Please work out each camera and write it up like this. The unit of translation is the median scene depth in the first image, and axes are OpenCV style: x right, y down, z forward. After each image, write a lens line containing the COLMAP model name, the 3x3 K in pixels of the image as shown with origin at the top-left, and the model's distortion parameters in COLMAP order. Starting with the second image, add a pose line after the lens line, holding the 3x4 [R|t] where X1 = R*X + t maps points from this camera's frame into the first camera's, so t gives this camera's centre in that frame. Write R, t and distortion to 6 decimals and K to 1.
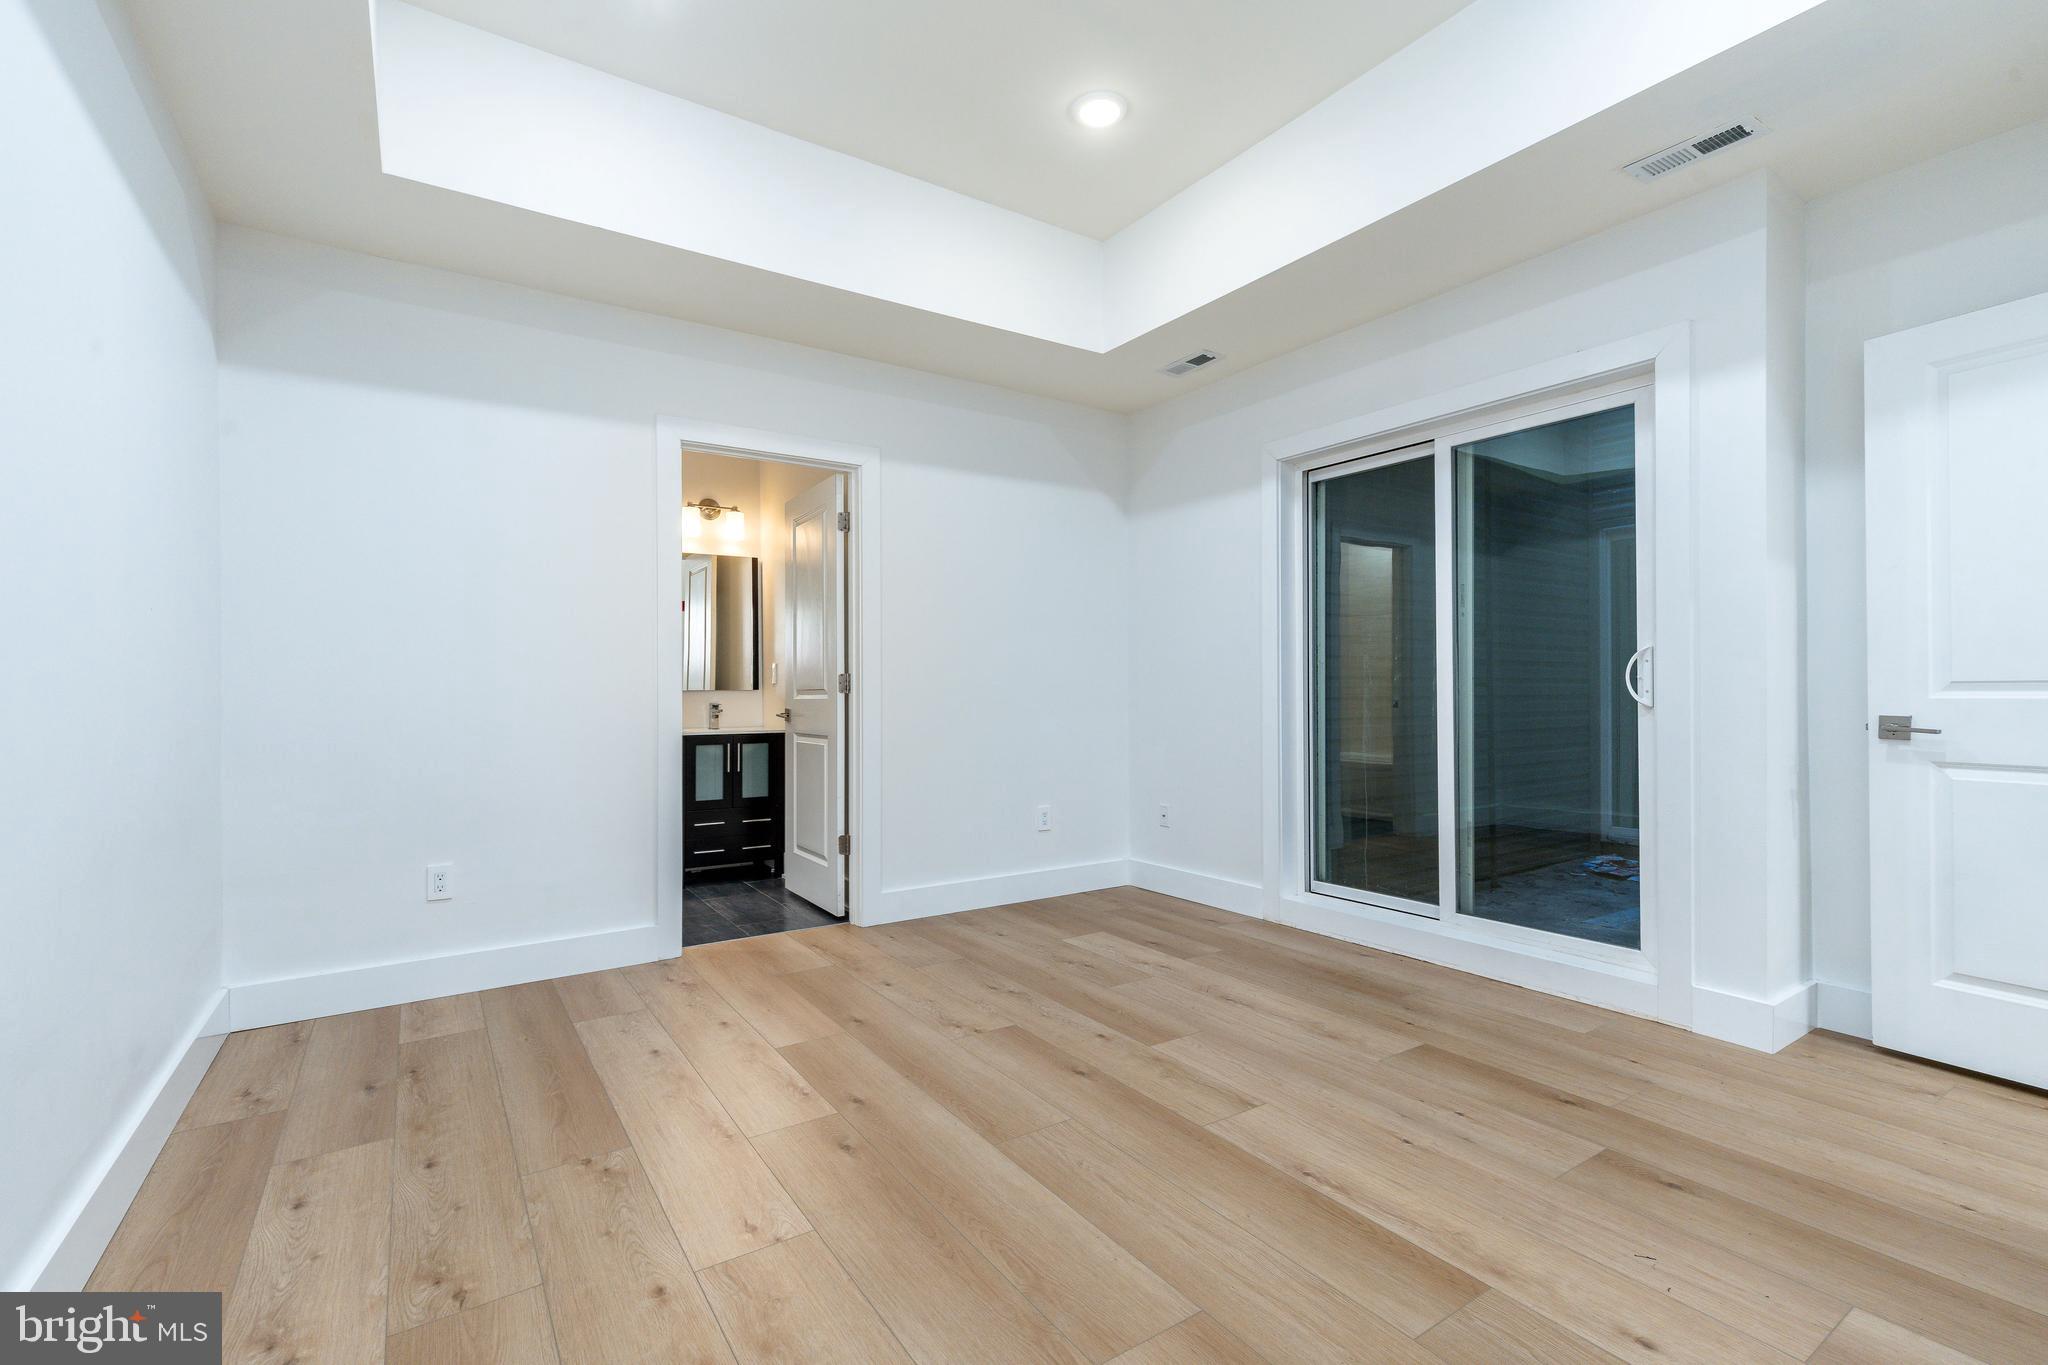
lens RADIAL K [[919.2, 0, 1019.1], [0, 919.2, 701.0], [0, 0, 1]] dist [0.000781, -0.000024]
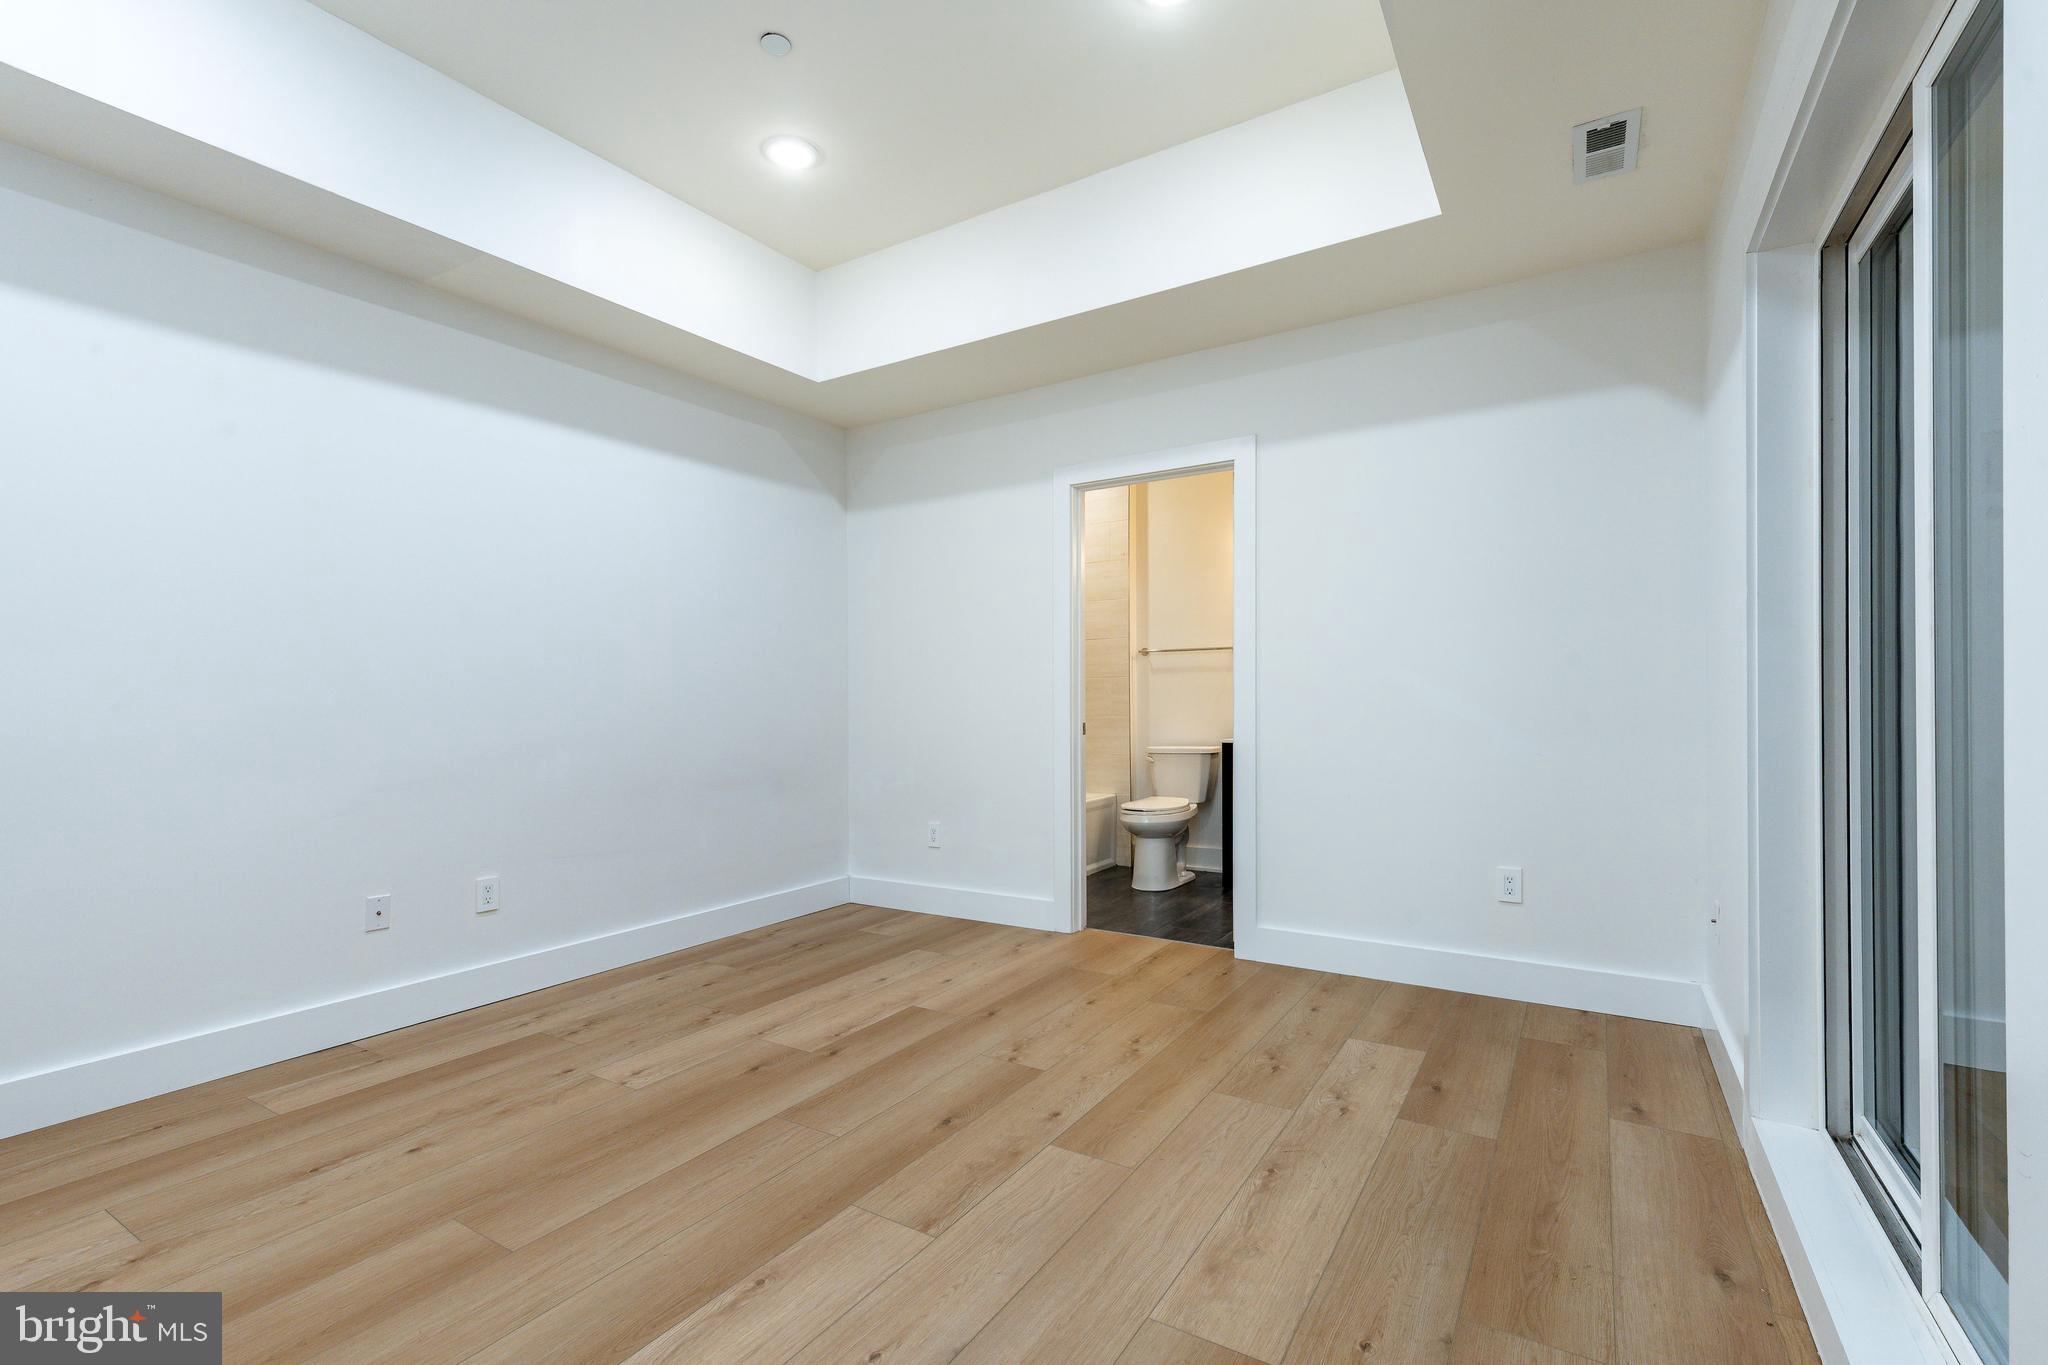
lens RADIAL K [[919.2, 0, 1019.1], [0, 919.2, 701.0], [0, 0, 1]] dist [0.000781, -0.000024]
pose [[0.409919, 0.006575, -0.912098, 0.854851], [-0.005296, 0.999974, 0.004828, -0.021818], [0.912106, 0.002851, 0.409944, 0.625076]]
